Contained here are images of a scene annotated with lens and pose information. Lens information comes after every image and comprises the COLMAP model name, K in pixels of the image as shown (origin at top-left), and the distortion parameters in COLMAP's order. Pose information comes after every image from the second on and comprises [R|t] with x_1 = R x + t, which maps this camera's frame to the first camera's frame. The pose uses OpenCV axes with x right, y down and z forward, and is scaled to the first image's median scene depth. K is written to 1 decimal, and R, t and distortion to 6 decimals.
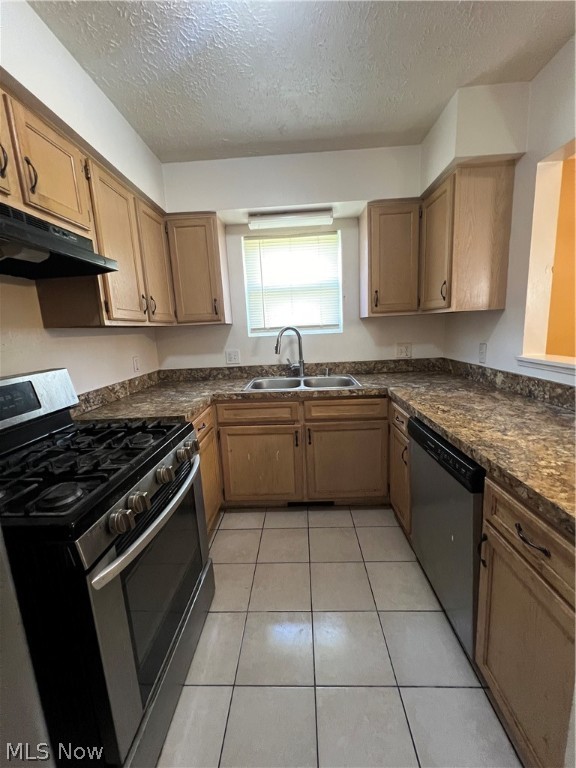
lens RADIAL K [[307.4, 0, 288.5], [0, 307.4, 381.3], [0, 0, 1]] dist [-0.000271, 0.000021]
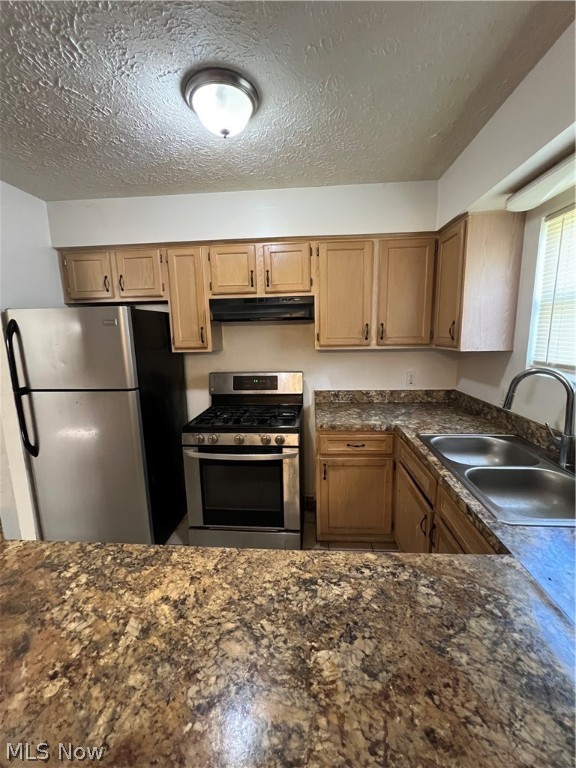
lens RADIAL K [[307.4, 0, 289.2], [0, 307.4, 383.8], [0, 0, 1]] dist [-0.000271, 0.000021]
pose [[-0.039337, 0.215006, -0.975820, 1.218698], [-0.151523, 0.963999, 0.218509, -0.434116], [0.987671, 0.156455, -0.005342, 1.186293]]
